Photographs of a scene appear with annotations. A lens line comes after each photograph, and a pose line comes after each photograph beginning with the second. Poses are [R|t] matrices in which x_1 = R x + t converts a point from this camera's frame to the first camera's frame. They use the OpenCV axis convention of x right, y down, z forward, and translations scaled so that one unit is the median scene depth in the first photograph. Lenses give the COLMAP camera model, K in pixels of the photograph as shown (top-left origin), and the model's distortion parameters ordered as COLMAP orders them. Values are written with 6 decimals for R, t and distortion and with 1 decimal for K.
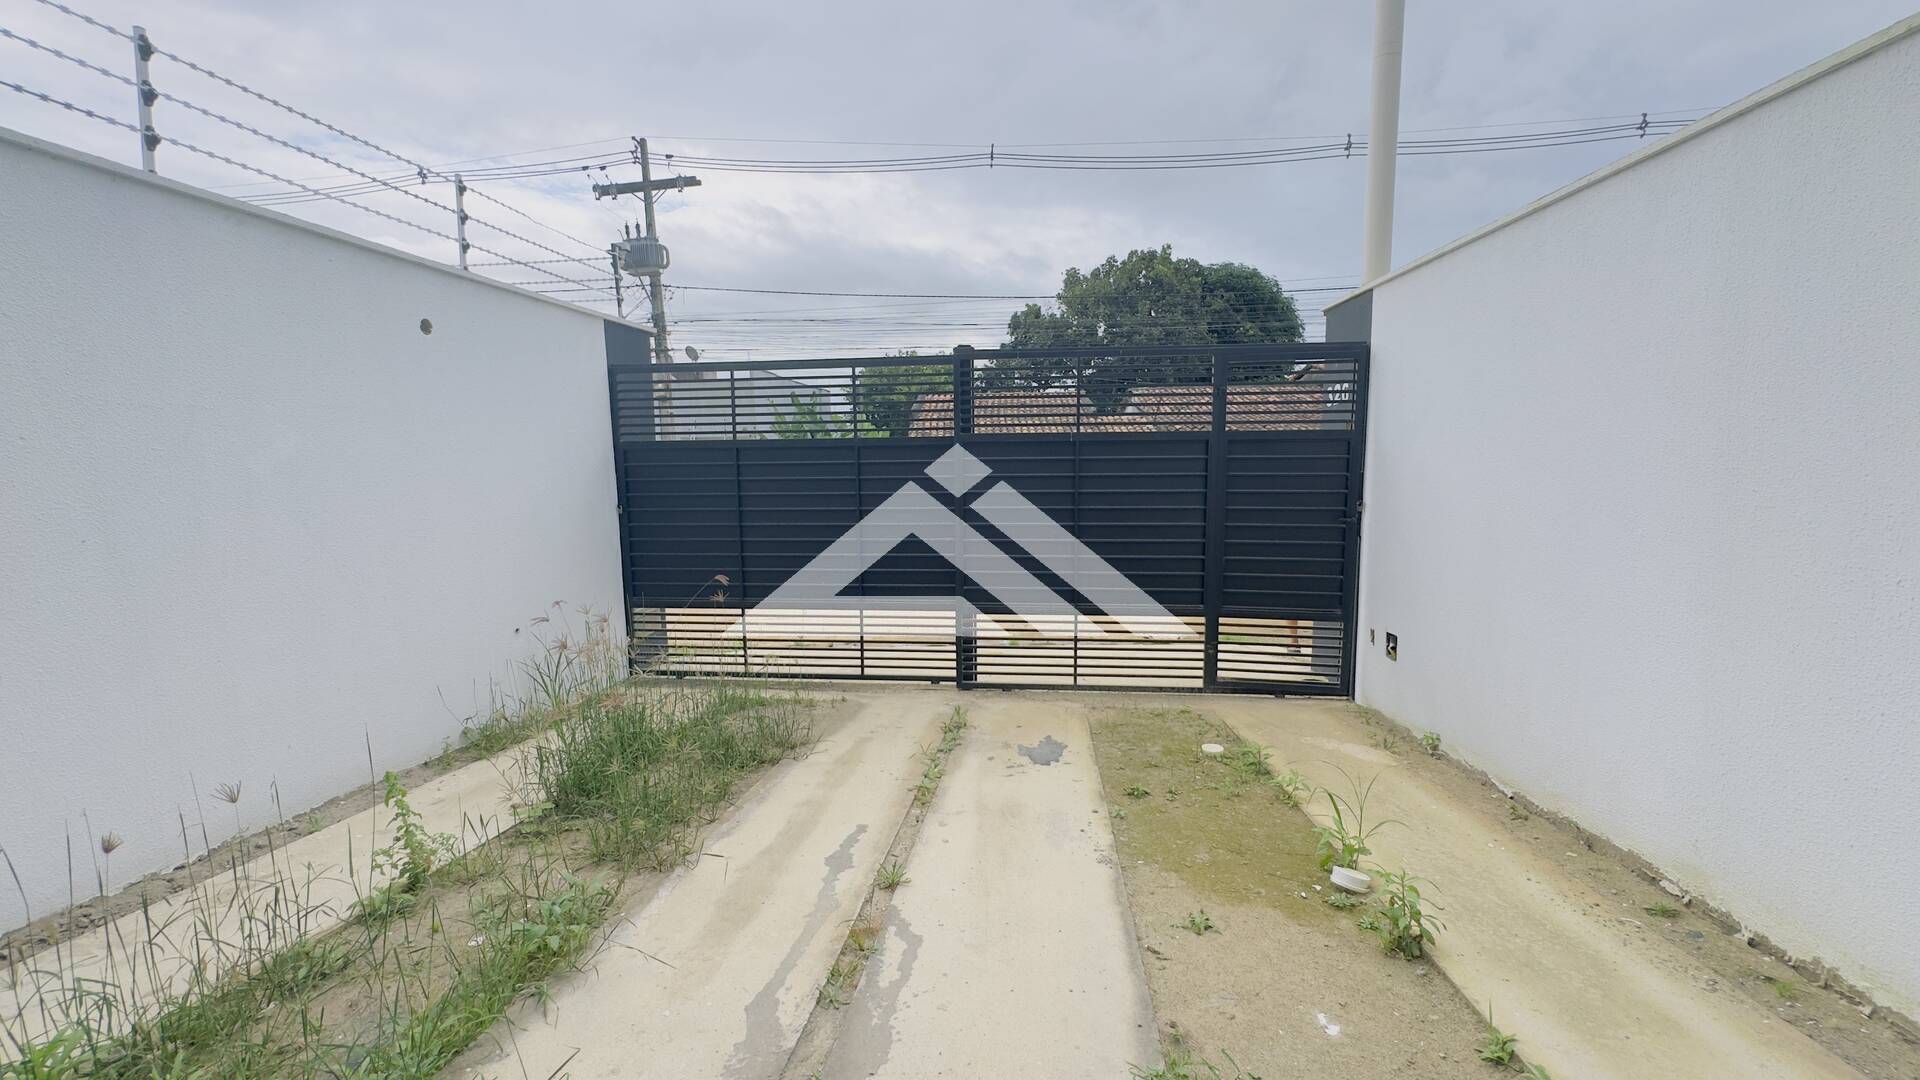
lens RADIAL K [[768.4, 0, 957.7], [0, 768.4, 535.0], [0, 0, 1]] dist [-0.001835, 0.000424]
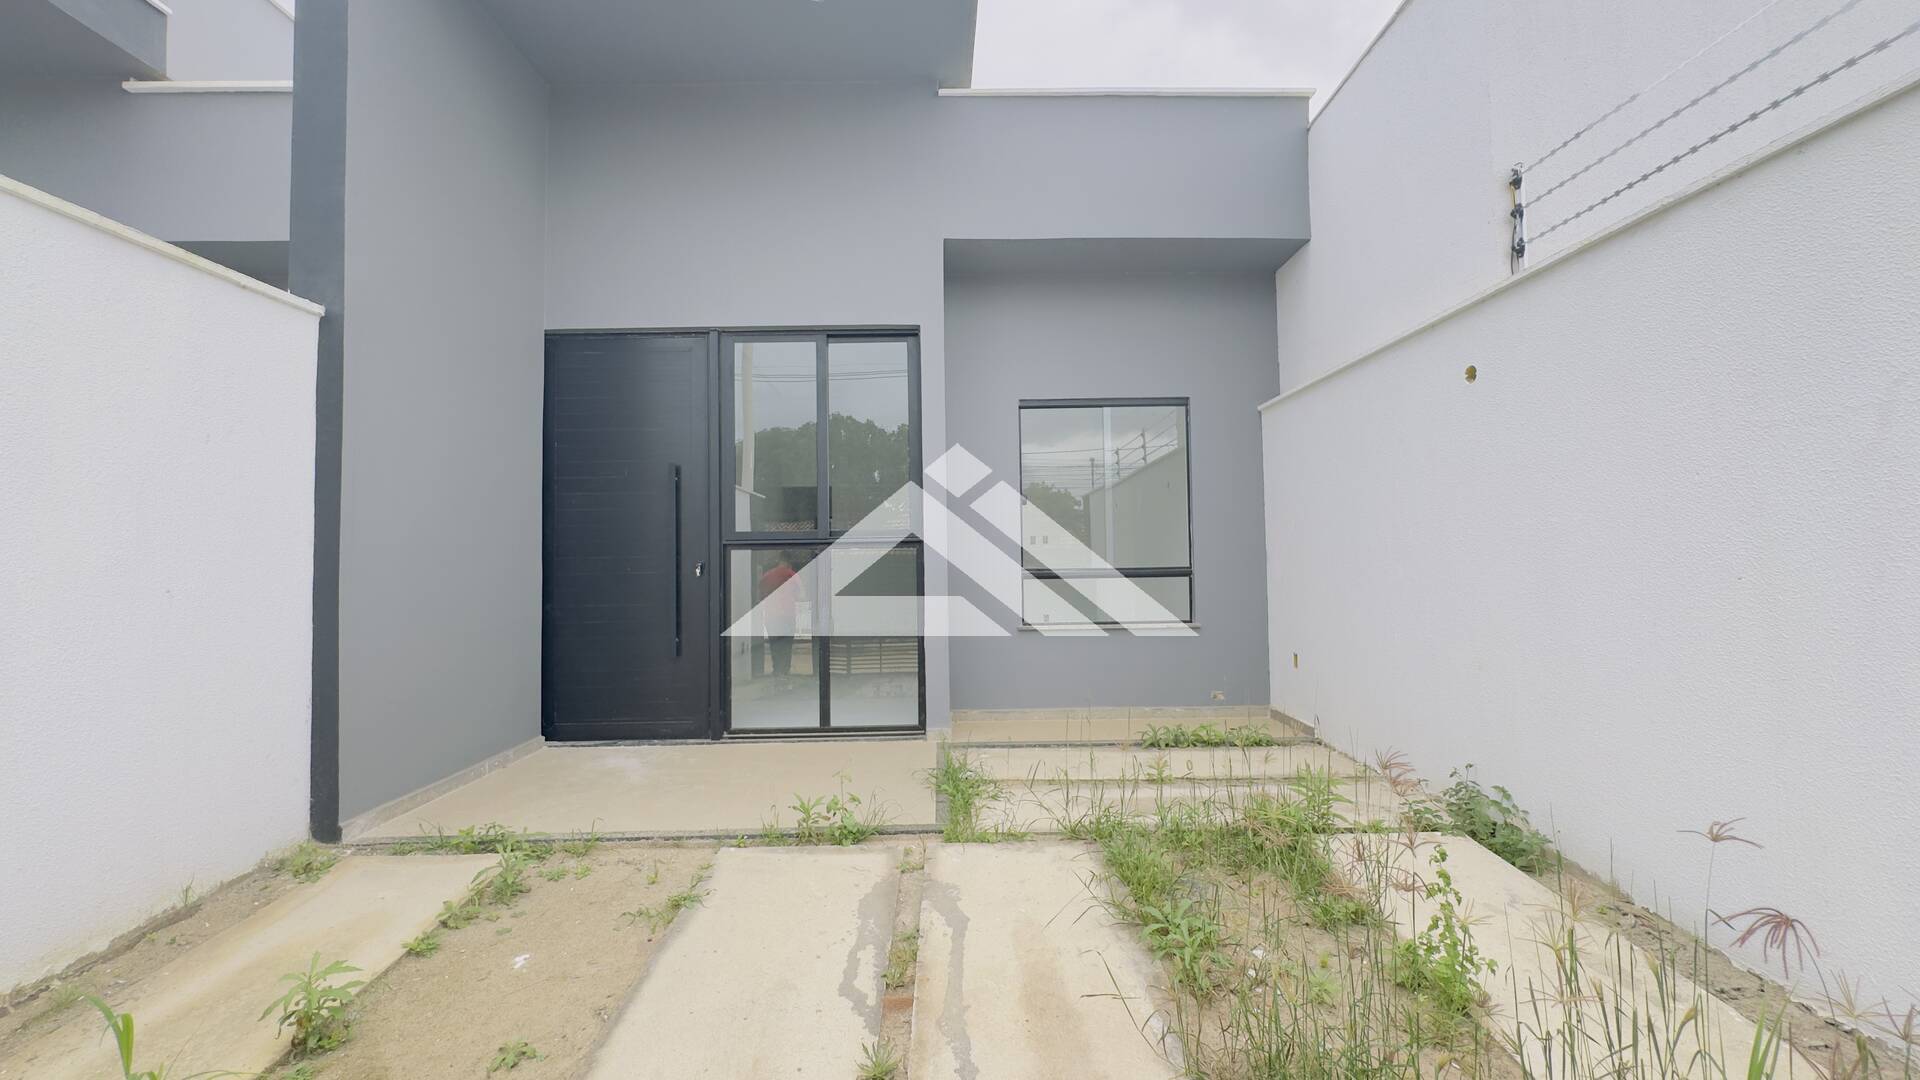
lens RADIAL K [[768.4, 0, 957.7], [0, 768.4, 535.0], [0, 0, 1]] dist [-0.001835, 0.000424]
pose [[-0.992250, 0.022588, -0.122187, -0.094991], [0.013303, 0.996998, 0.076271, -0.148362], [0.123543, 0.074055, -0.989572, 2.058290]]
